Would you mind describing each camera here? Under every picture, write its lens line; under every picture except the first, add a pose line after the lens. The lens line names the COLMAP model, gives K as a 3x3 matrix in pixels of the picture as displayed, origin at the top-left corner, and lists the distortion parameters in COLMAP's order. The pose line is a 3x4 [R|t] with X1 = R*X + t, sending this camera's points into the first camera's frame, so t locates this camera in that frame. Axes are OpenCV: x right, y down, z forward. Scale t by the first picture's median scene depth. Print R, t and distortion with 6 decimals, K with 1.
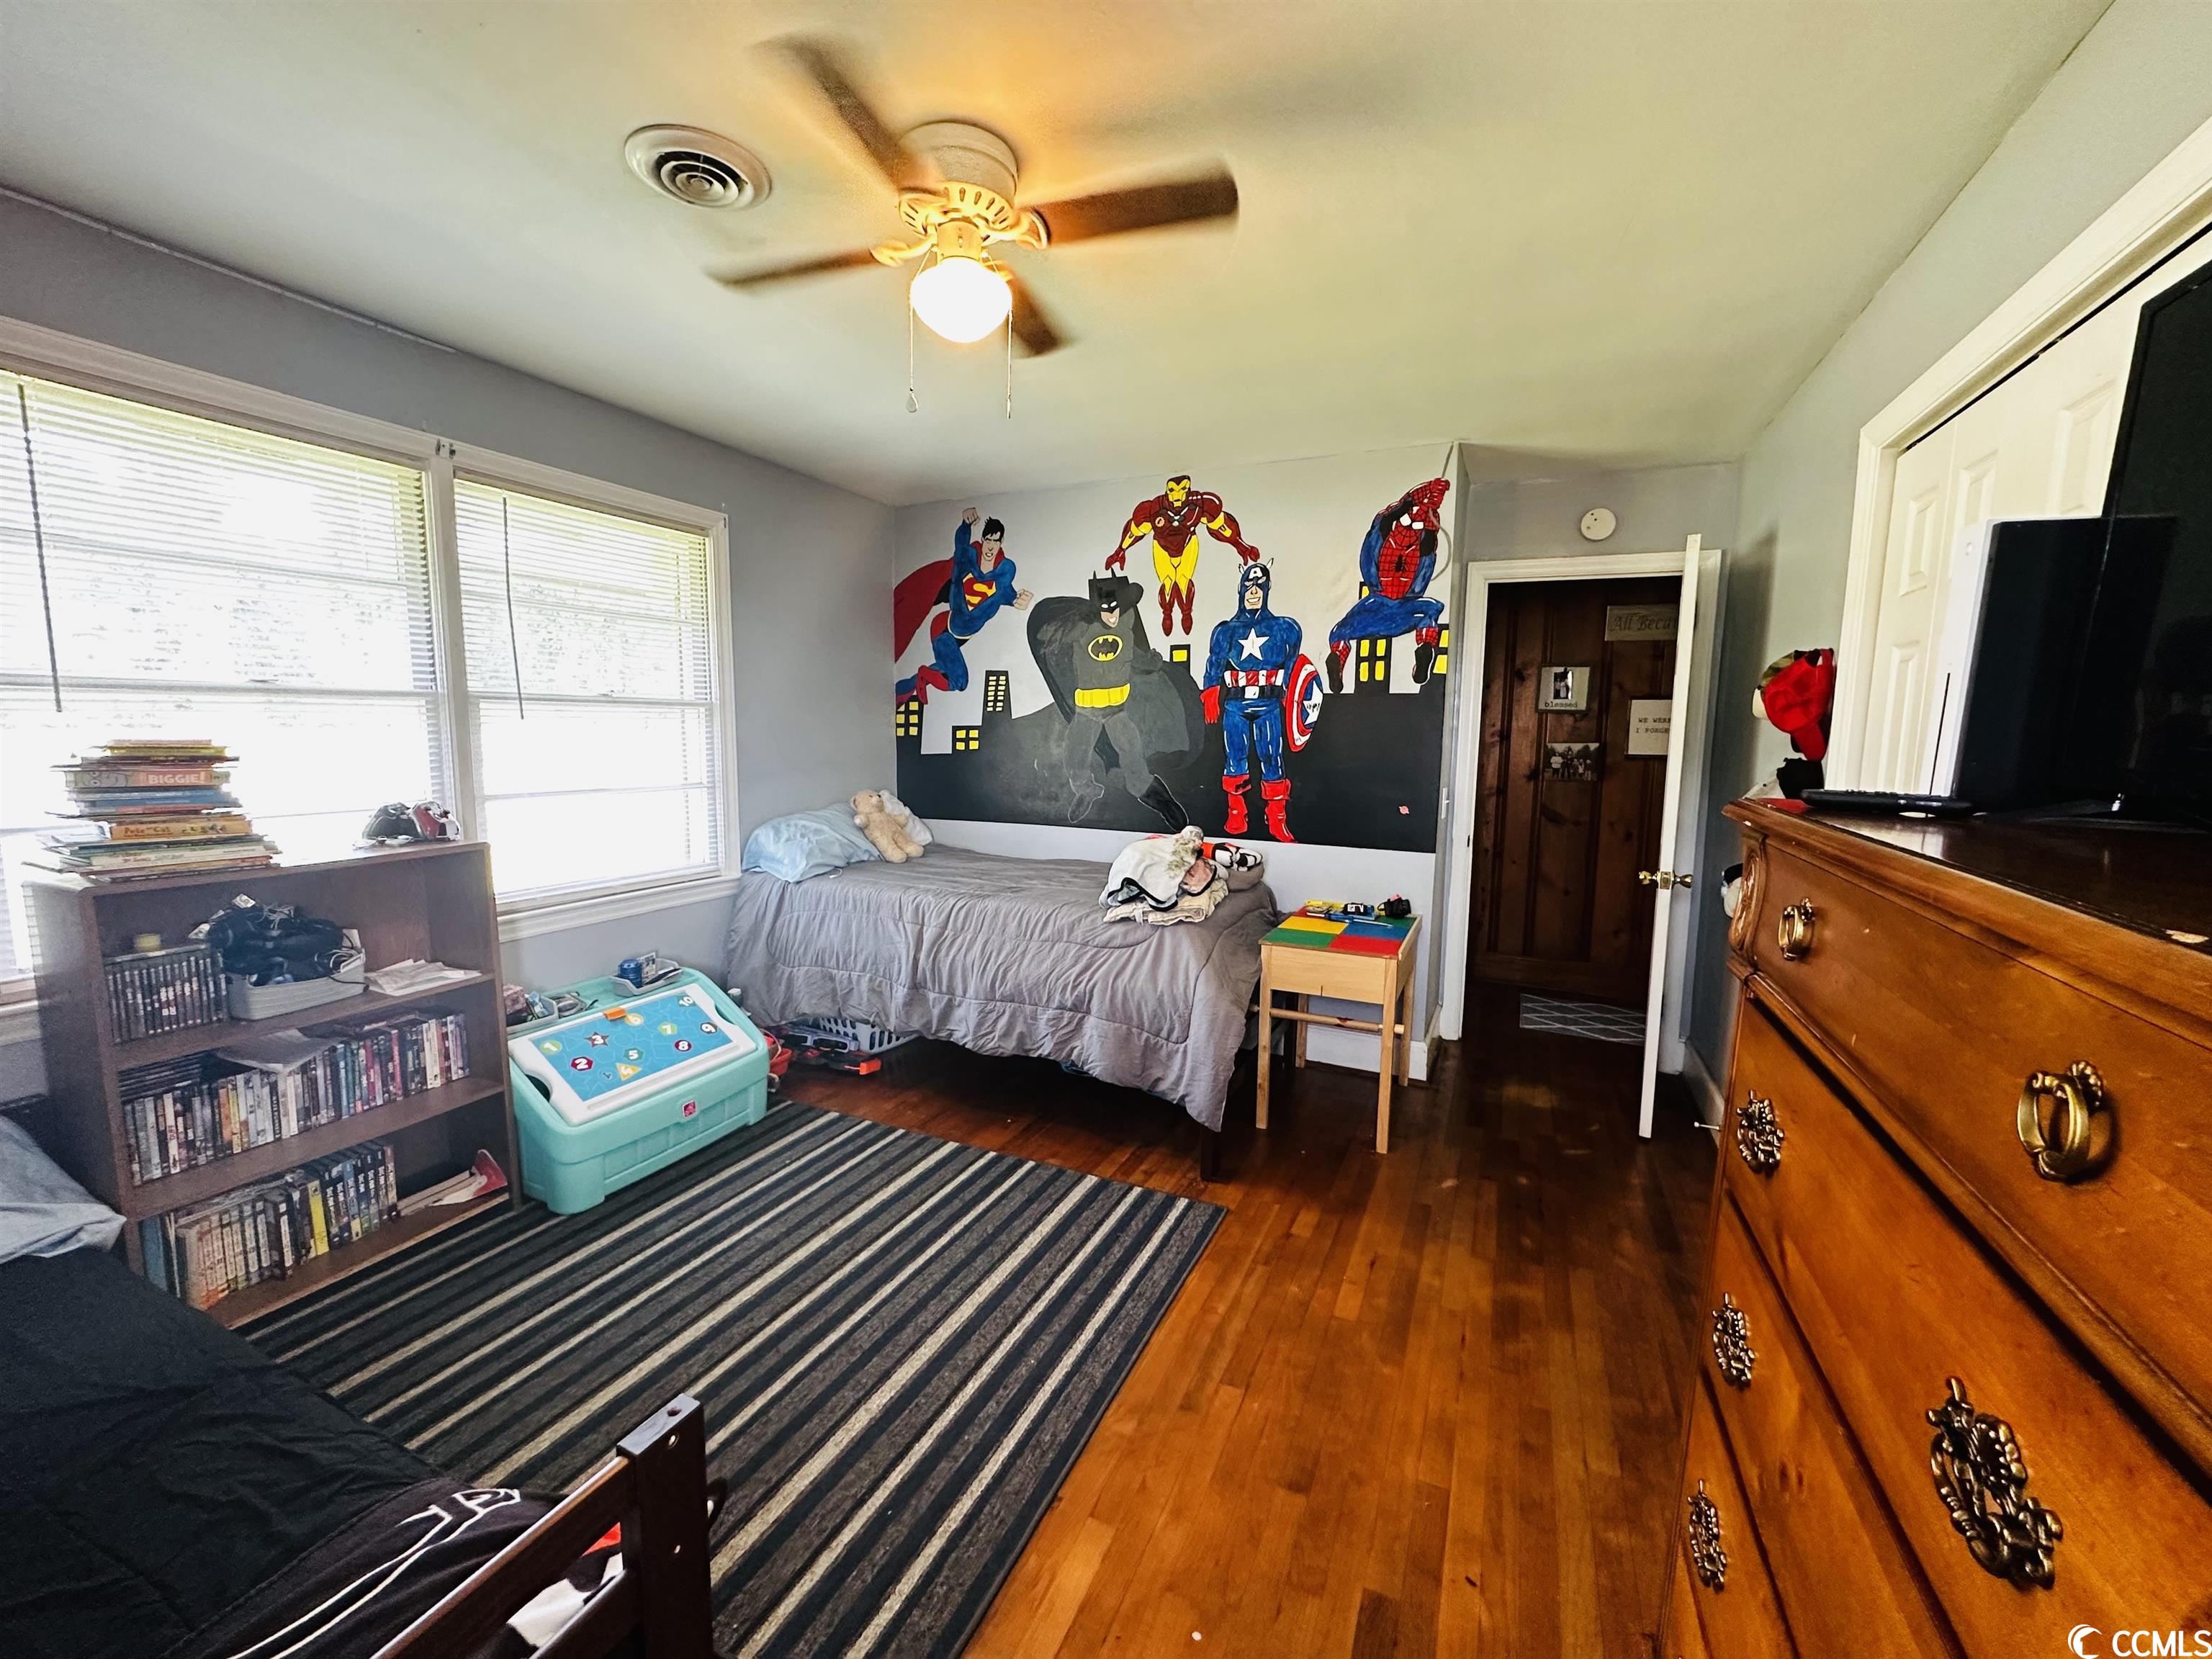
lens RADIAL K [[882.2, 0, 1112.5], [0, 882.2, 831.8], [0, 0, 1]] dist [-0.001194, -0.000260]
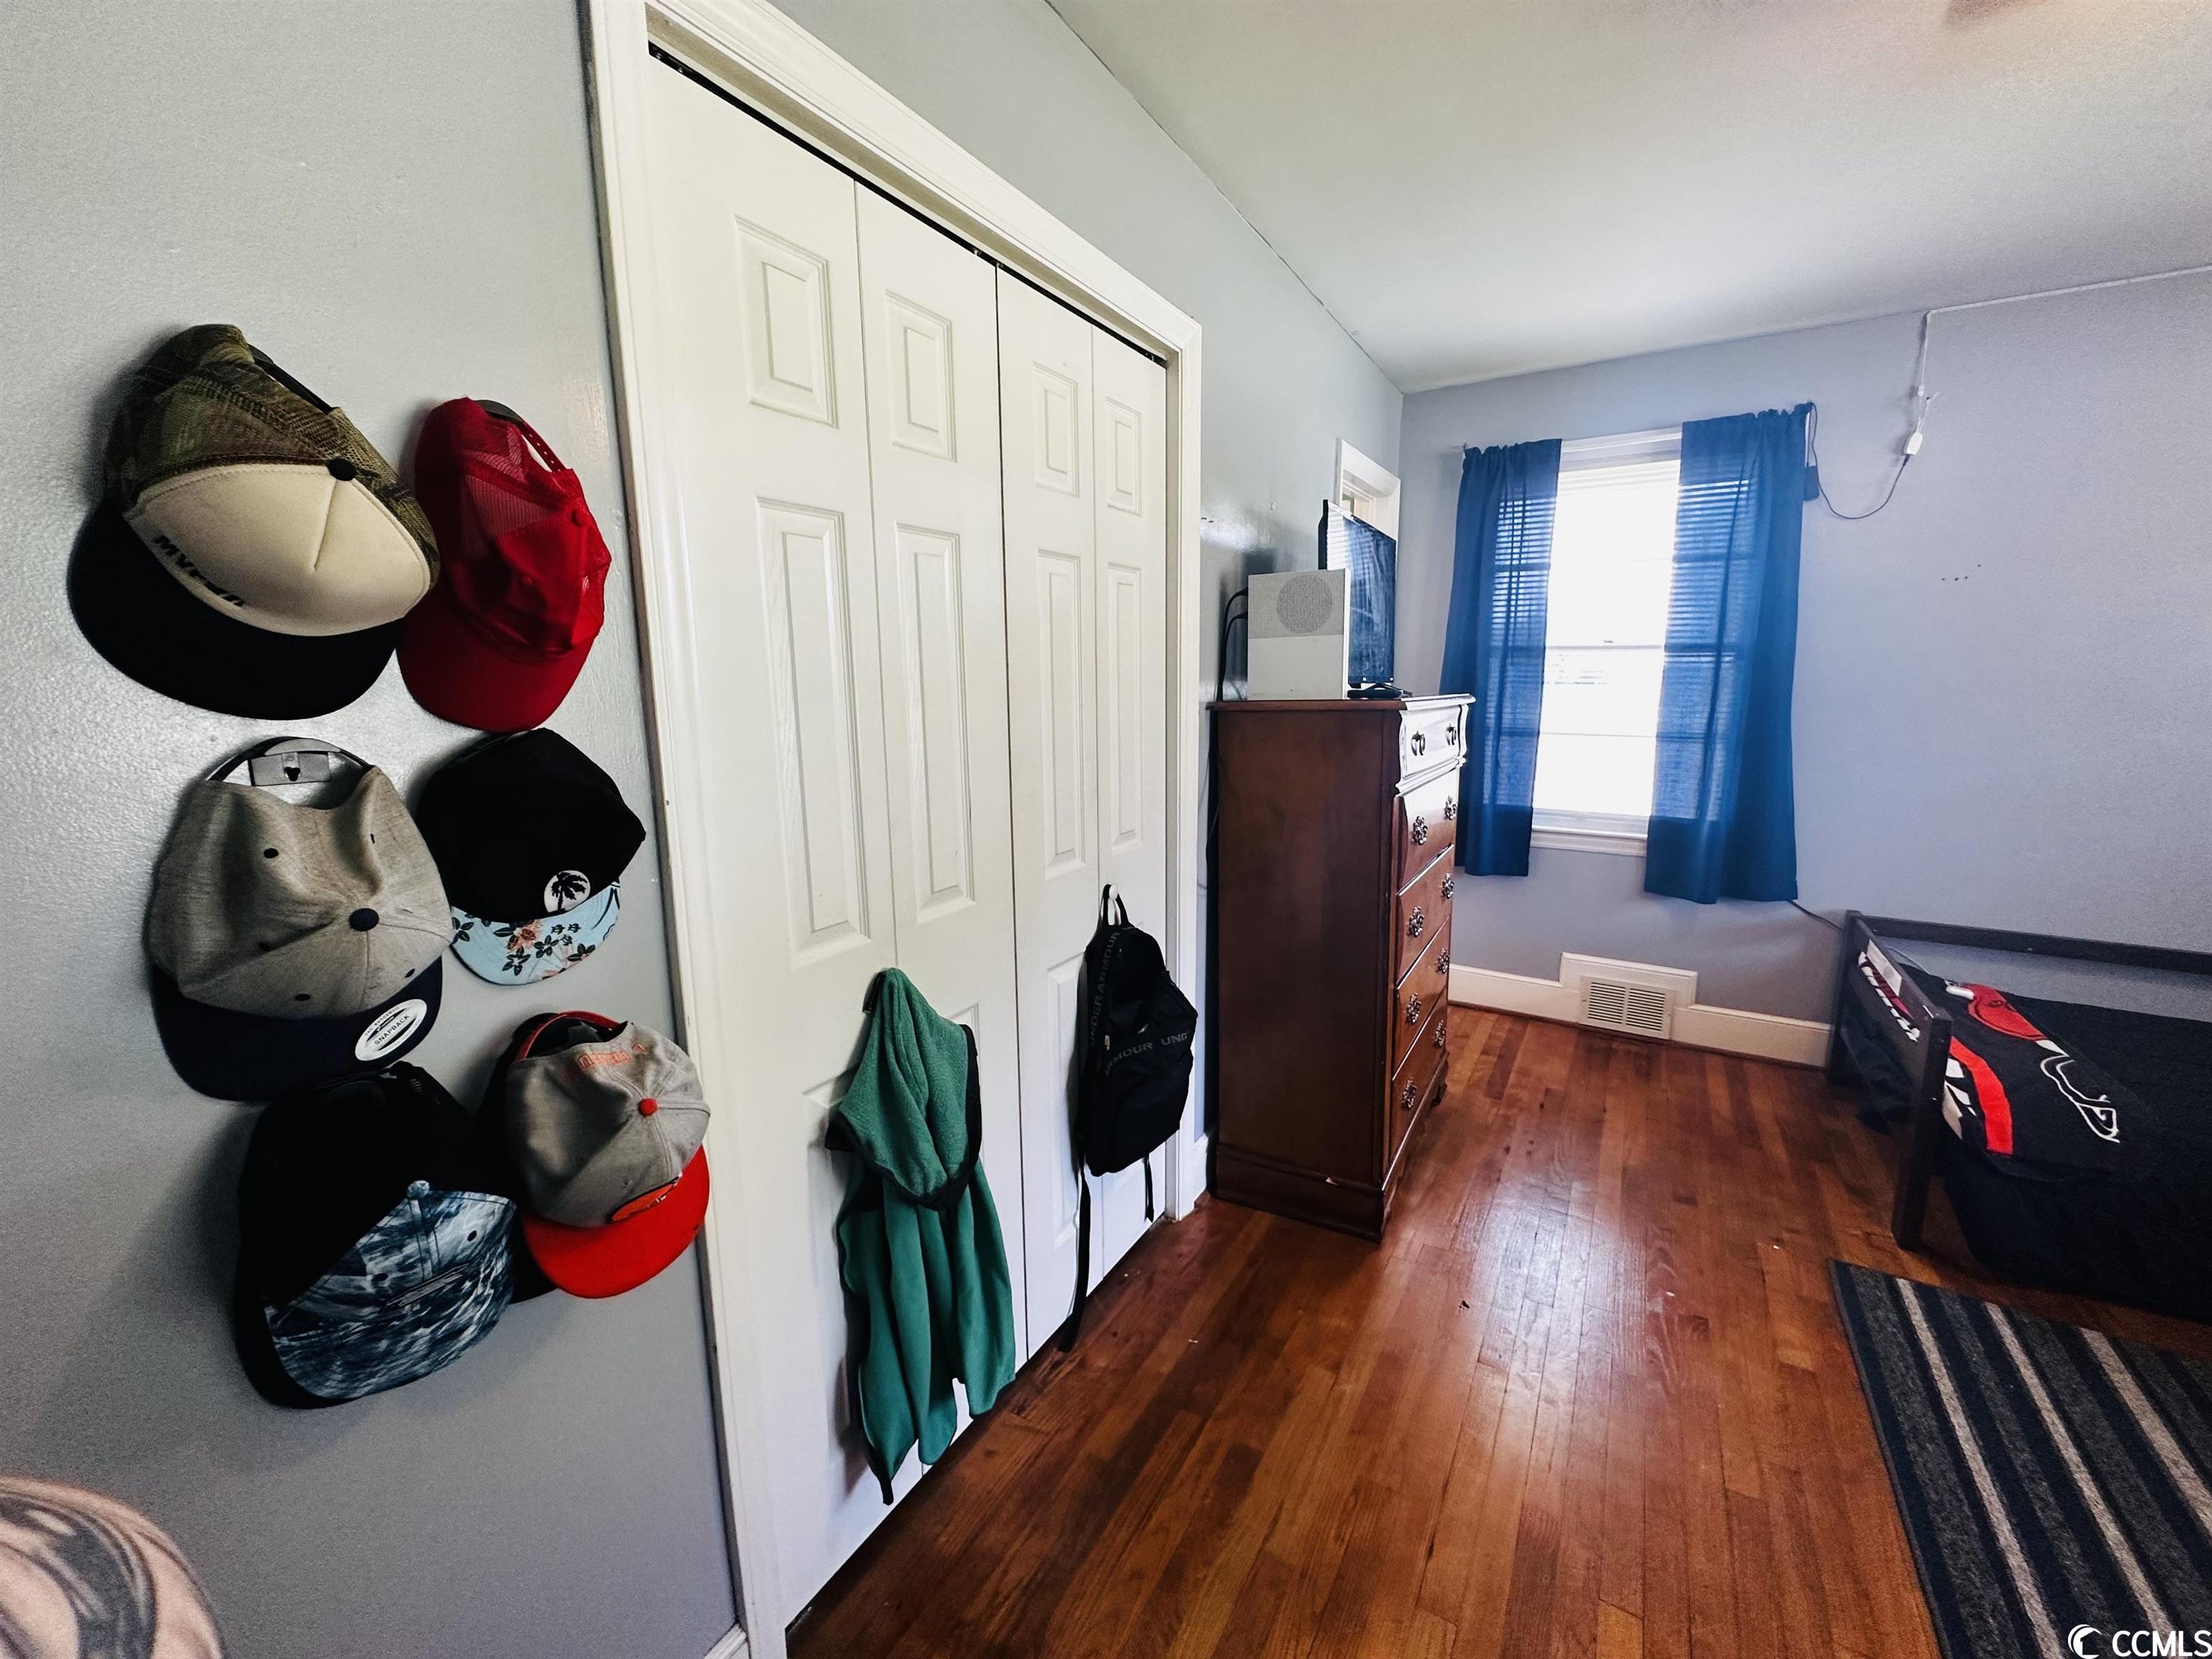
lens RADIAL K [[882.2, 0, 1102.6], [0, 882.2, 828.0], [0, 0, 1]] dist [-0.001194, -0.000260]
pose [[-0.993116, -0.027150, 0.113944, 0.553564], [0.007201, 0.956776, 0.290737, -0.156739], [-0.116913, 0.289556, -0.949994, 1.430025]]
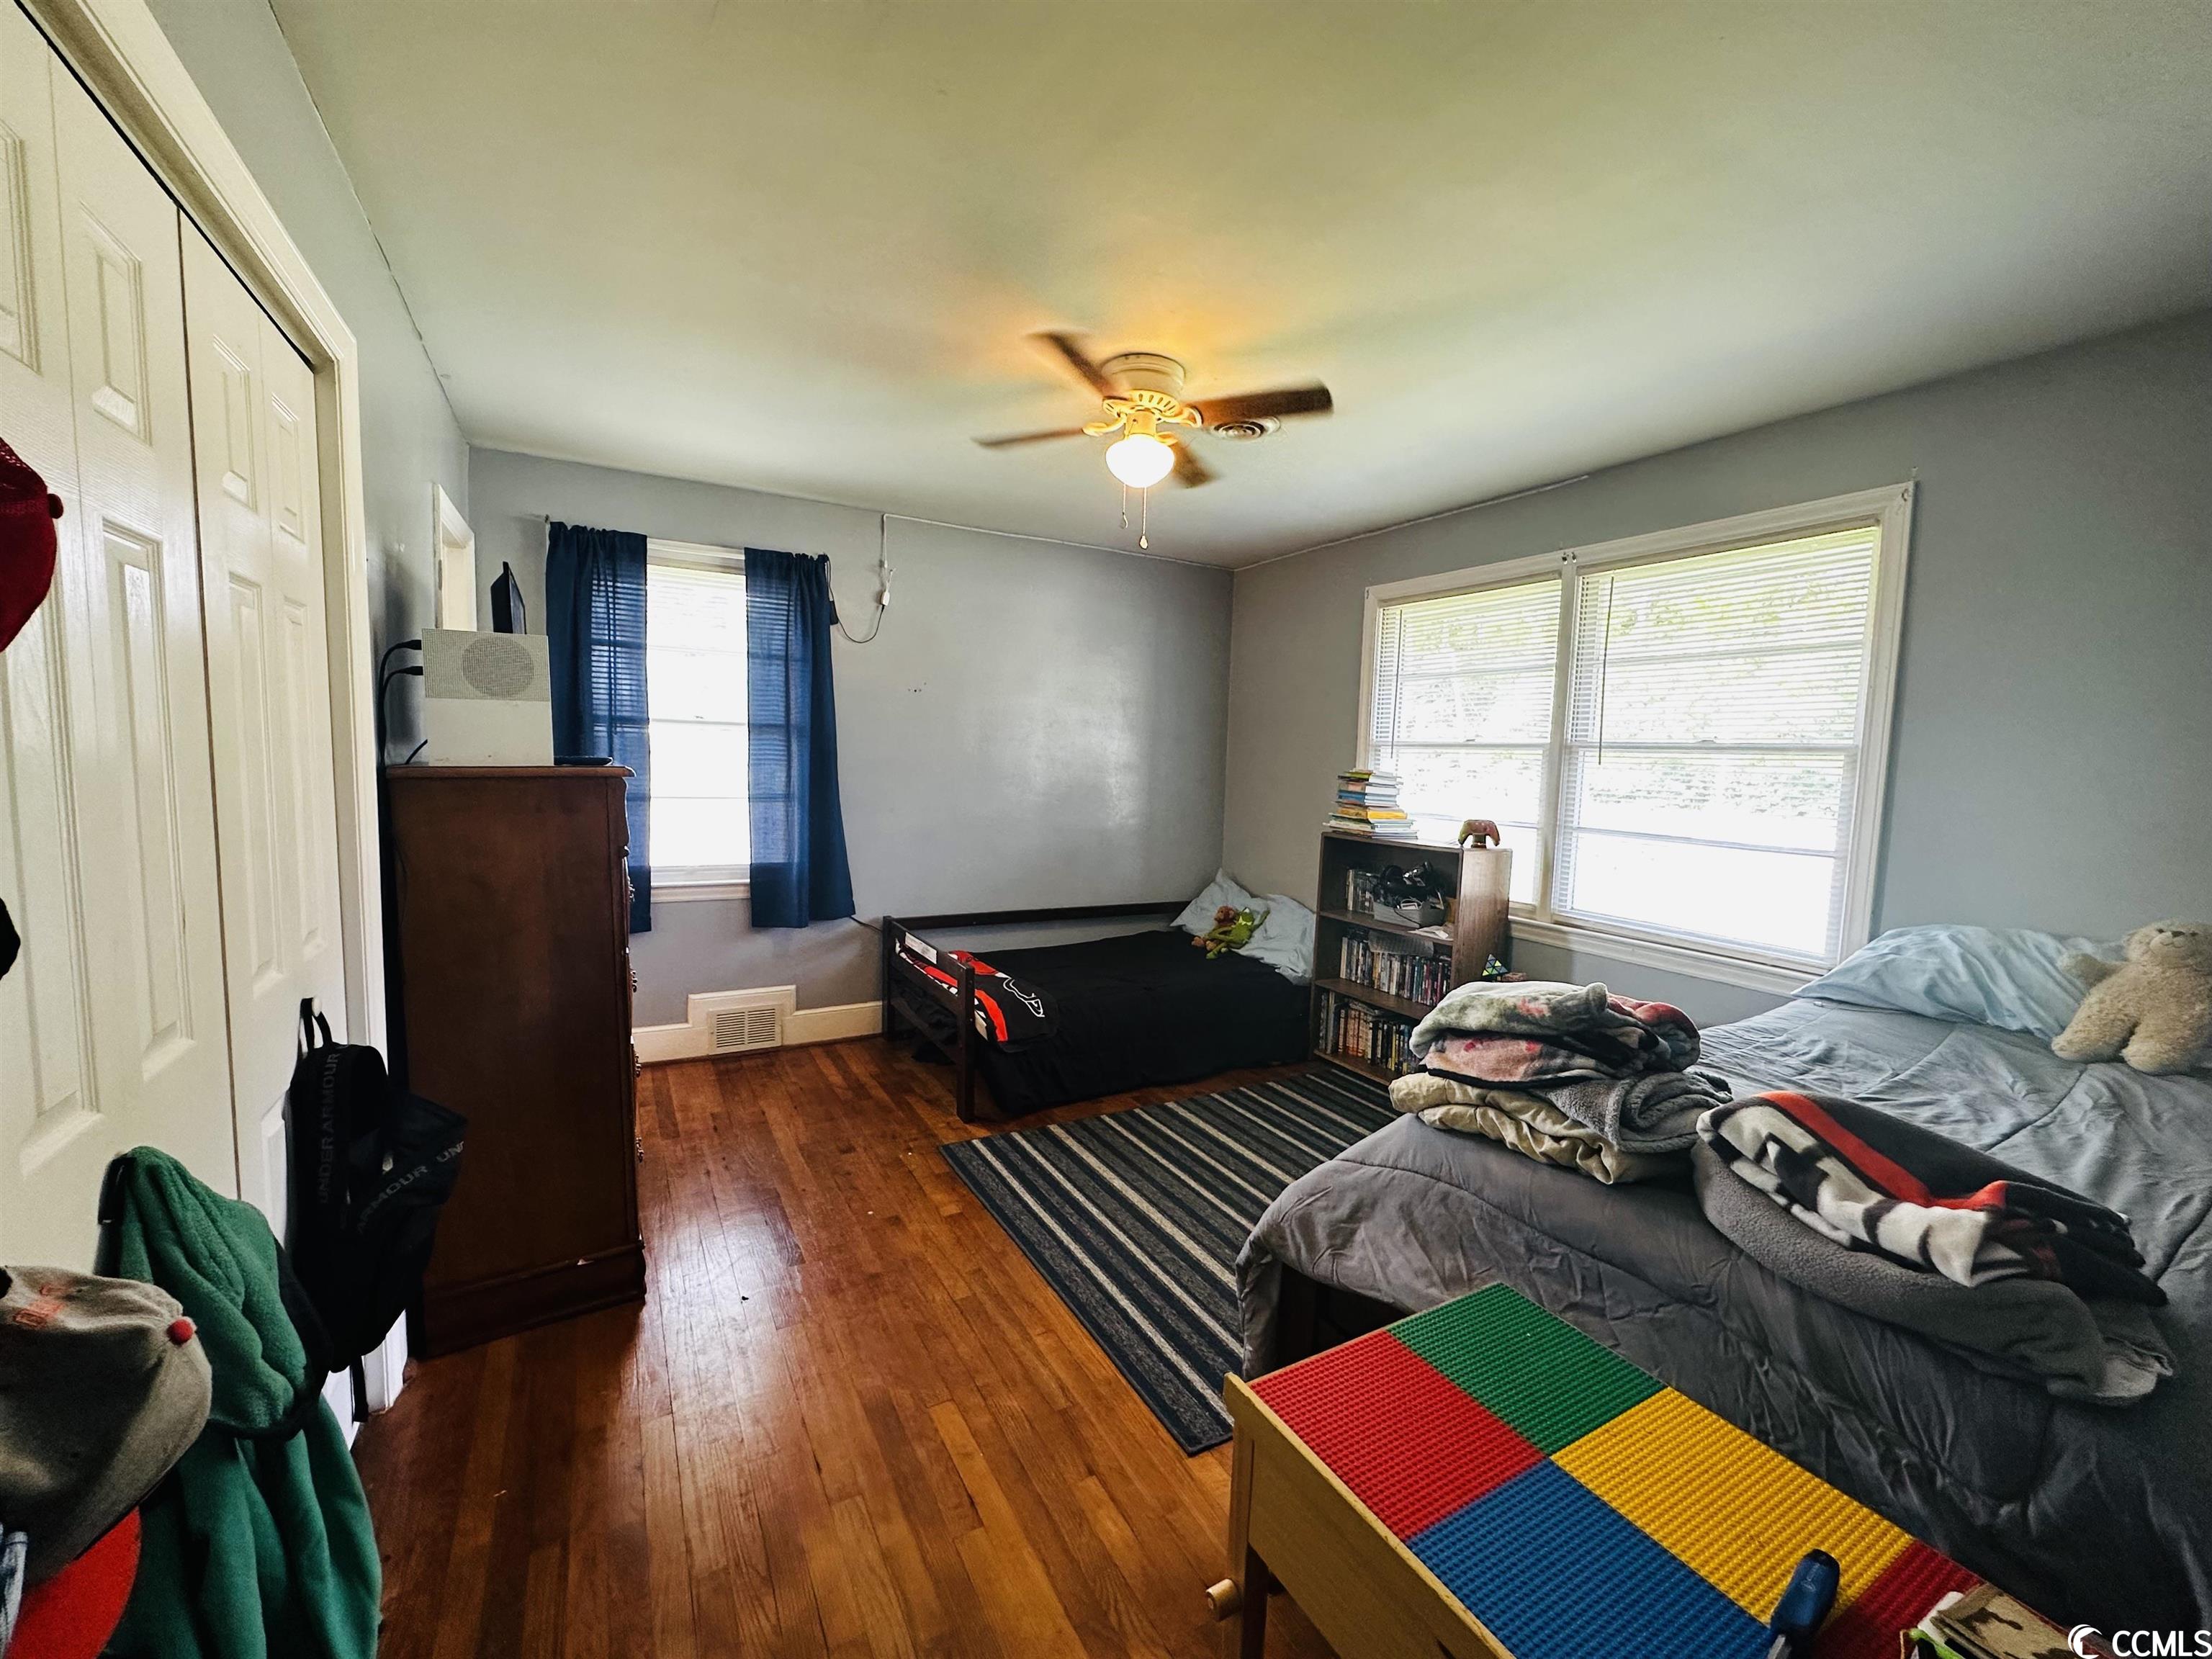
lens RADIAL K [[882.2, 0, 1100.0], [0, 882.2, 830.1], [0, 0, 1]] dist [-0.001194, -0.000260]
pose [[-0.586743, 0.040574, -0.808756, 0.836098], [-0.133879, 0.980139, 0.146300, -0.160064], [0.798629, 0.194116, -0.569658, 1.474565]]
